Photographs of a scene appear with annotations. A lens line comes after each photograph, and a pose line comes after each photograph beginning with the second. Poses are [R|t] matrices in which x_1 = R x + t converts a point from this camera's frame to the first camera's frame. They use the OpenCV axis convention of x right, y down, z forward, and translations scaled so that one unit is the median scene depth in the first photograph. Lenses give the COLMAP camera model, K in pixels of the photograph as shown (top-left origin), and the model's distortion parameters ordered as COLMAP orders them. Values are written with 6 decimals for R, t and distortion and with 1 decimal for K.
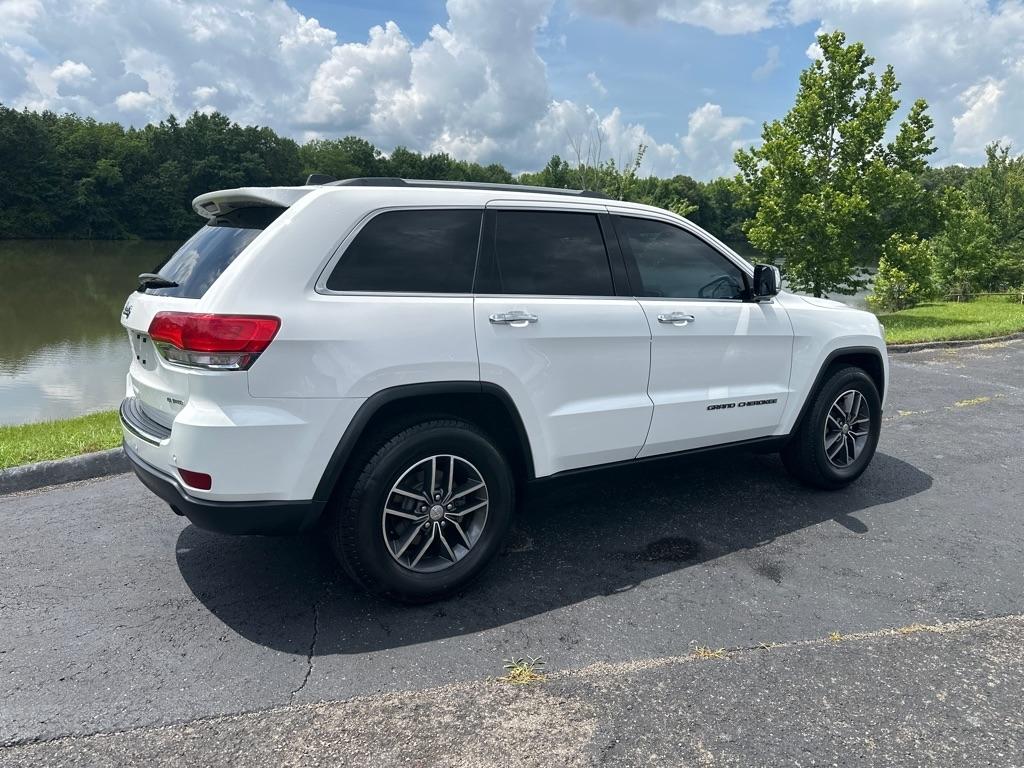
lens RADIAL K [[722.3, 0, 511.6], [0, 722.3, 387.0], [0, 0, 1]] dist [0.039304, -0.045113]
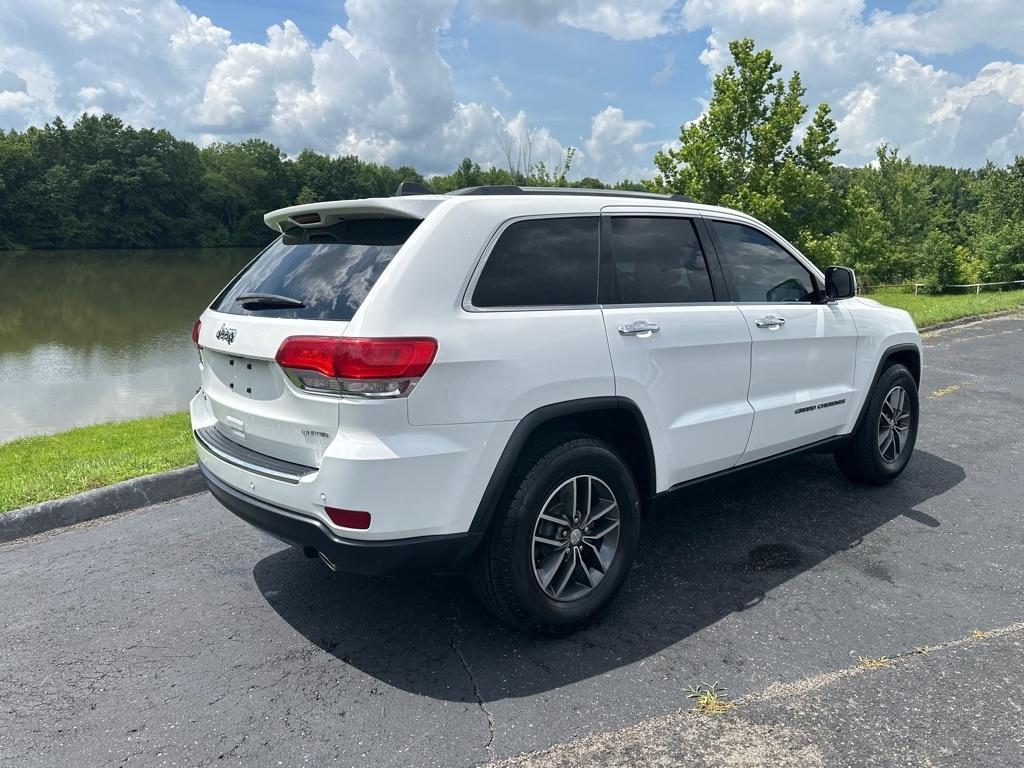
lens RADIAL K [[722.3, 0, 513.2], [0, 722.3, 385.4], [0, 0, 1]] dist [0.039304, -0.045113]
pose [[0.992521, -0.040303, 0.115232, -0.185104], [0.040902, 0.999159, -0.002832, -0.016174], [-0.115021, 0.007524, 0.993335, 0.042752]]
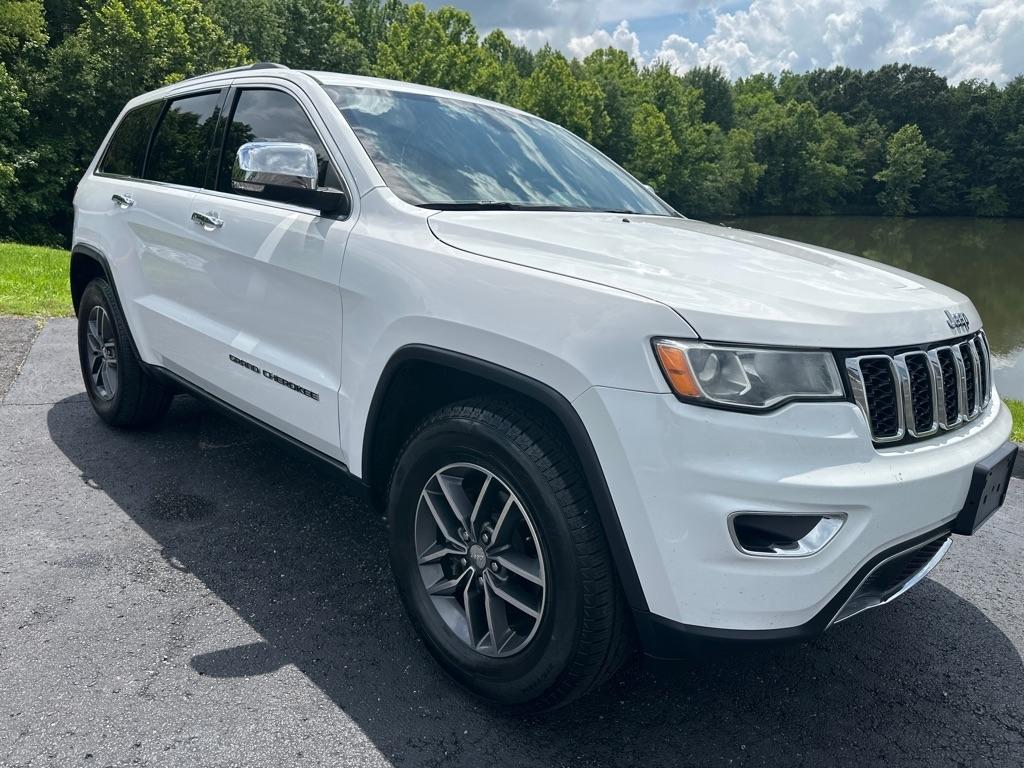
lens RADIAL K [[722.3, 0, 516.4], [0, 722.3, 397.5], [0, 0, 1]] dist [0.039304, -0.045113]
pose [[0.195736, 0.255135, -0.946886, 0.811559], [-0.222663, 0.951907, 0.210460, -0.115155], [0.955044, 0.169642, 0.243132, 0.895655]]
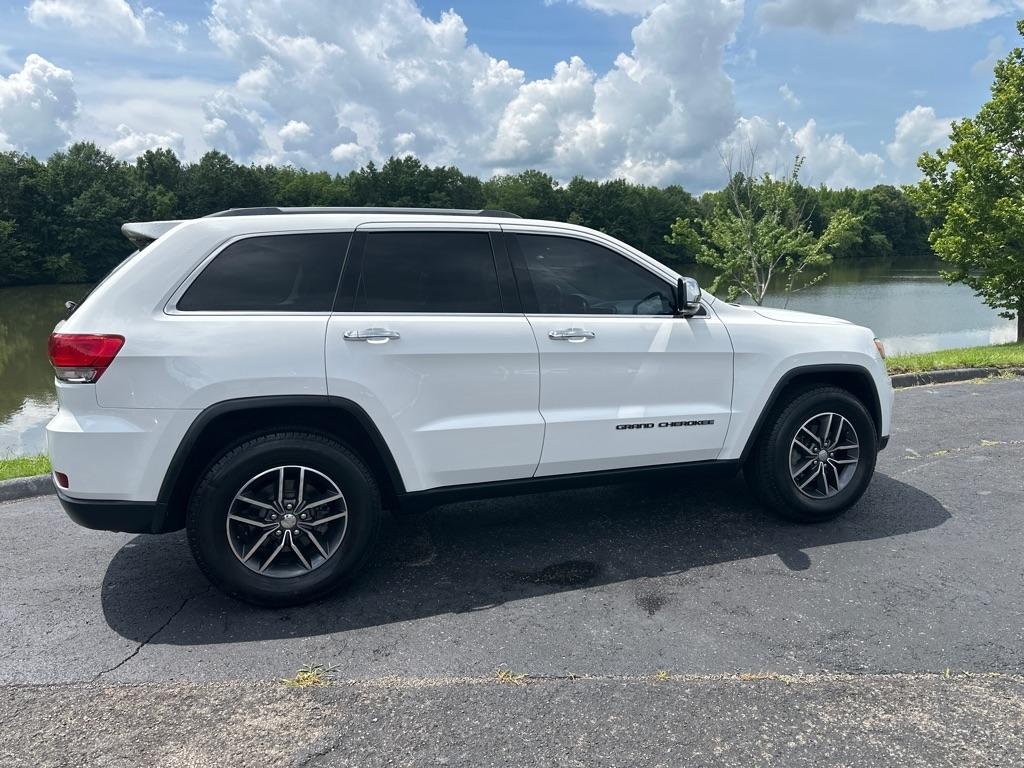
lens RADIAL K [[722.3, 0, 513.6], [0, 722.3, 386.5], [0, 0, 1]] dist [0.039304, -0.045113]
pose [[0.970312, 0.003821, -0.241827, 0.301833], [-0.012199, 0.999376, -0.033158, 0.006658], [0.241549, 0.035124, 0.969753, 0.030544]]
